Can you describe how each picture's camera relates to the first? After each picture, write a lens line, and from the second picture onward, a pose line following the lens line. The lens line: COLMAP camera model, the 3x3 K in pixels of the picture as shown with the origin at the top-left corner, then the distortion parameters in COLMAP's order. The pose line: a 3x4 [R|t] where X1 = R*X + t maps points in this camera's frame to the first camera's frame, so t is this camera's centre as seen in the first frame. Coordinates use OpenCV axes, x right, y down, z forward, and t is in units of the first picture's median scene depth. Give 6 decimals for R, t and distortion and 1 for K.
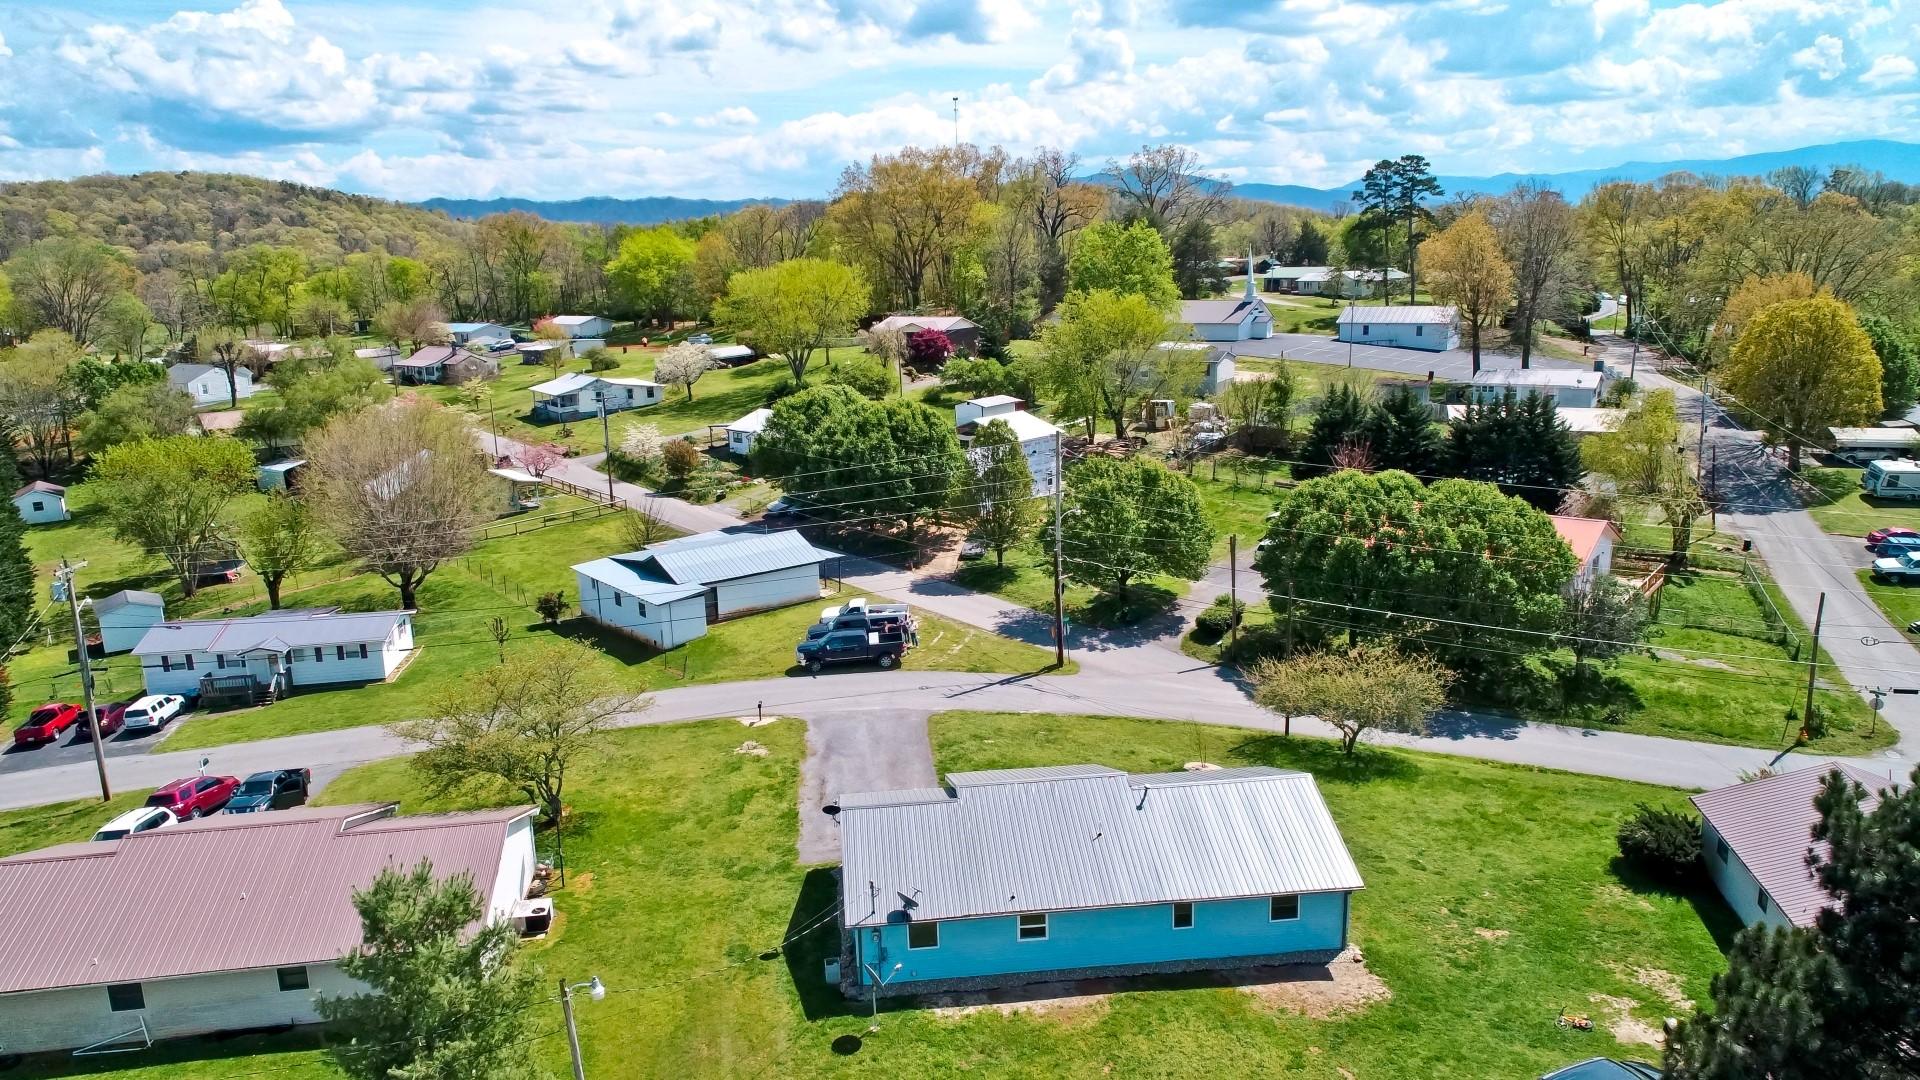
lens RADIAL K [[1289.7, 0, 960.0], [0, 1289.7, 540.0], [0, 0, 1]] dist [-0.000569, 0.001566]
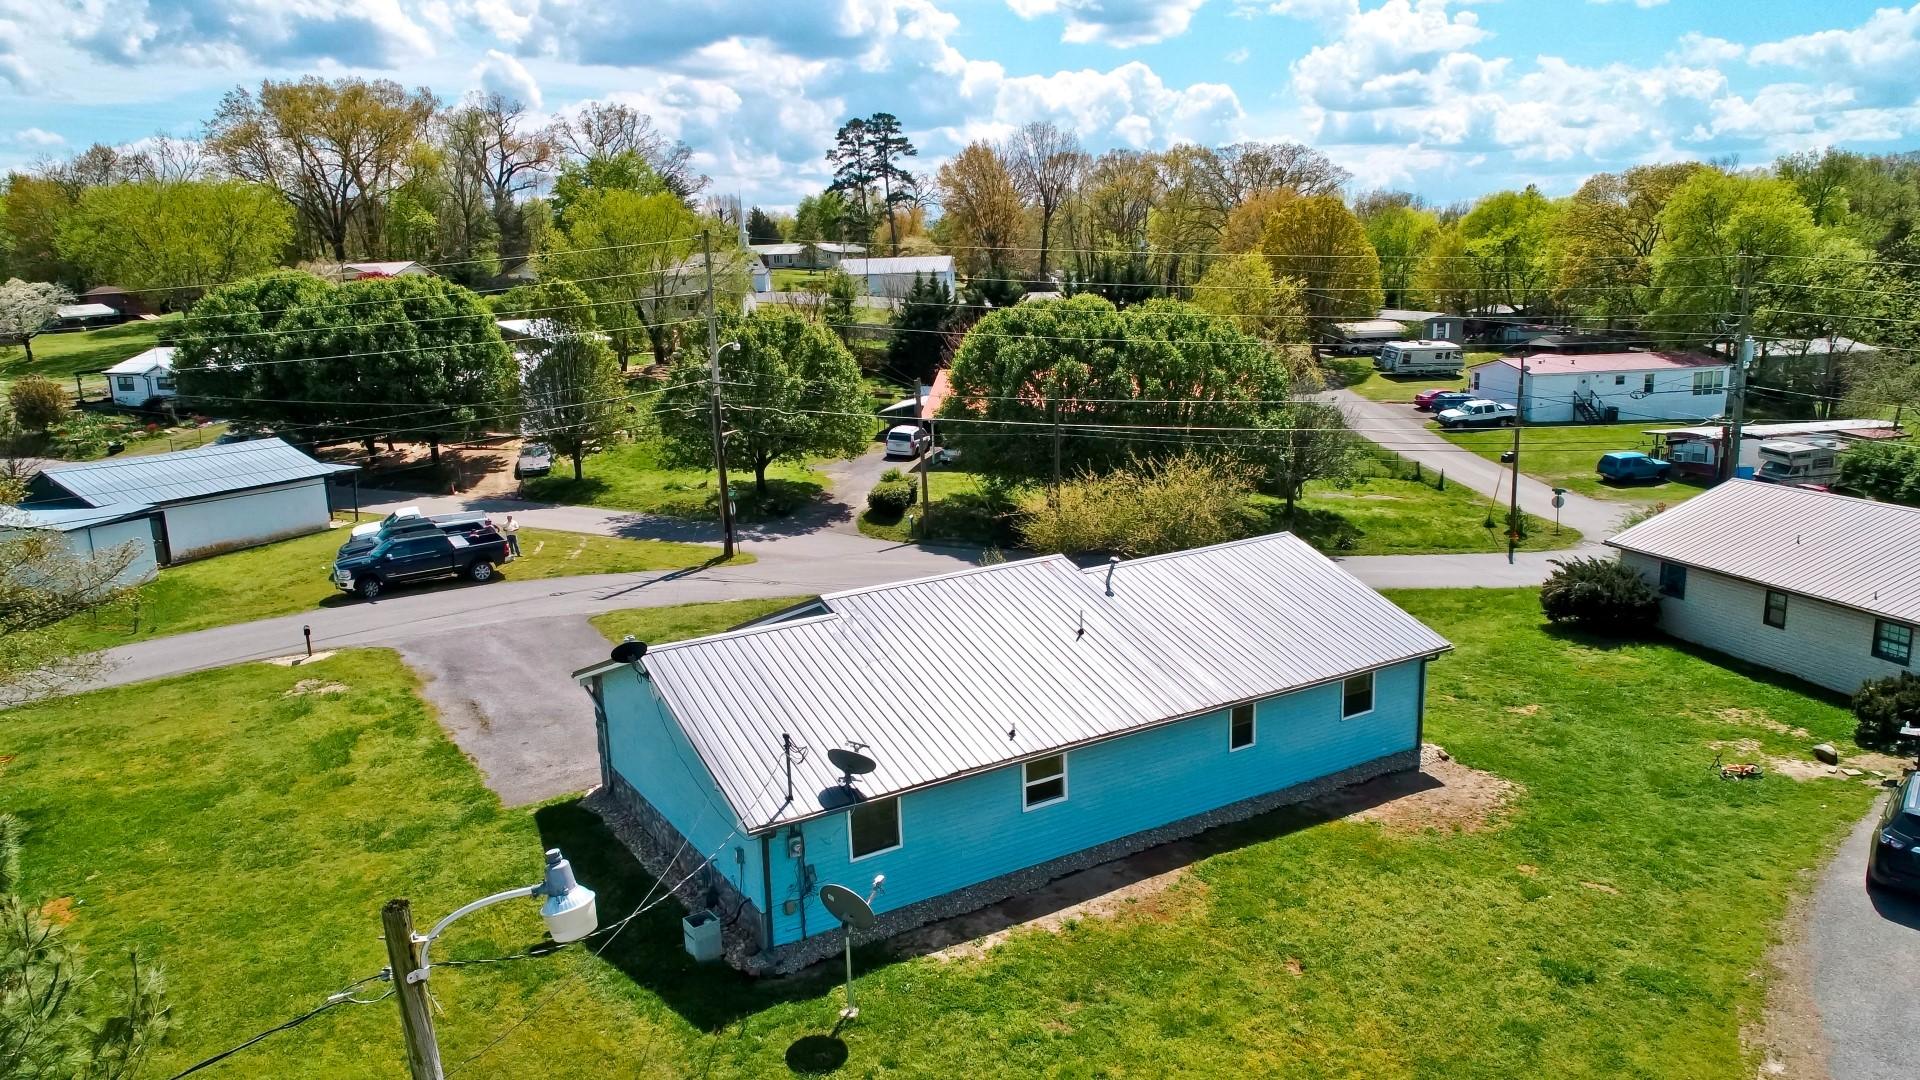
lens RADIAL K [[1289.7, 0, 960.0], [0, 1289.7, 540.0], [0, 0, 1]] dist [-0.000569, 0.001566]
pose [[0.901019, -0.089264, 0.424496, -0.111235], [0.102422, 0.994707, -0.008229, 0.102678], [-0.421515, 0.050892, 0.905392, 0.260094]]
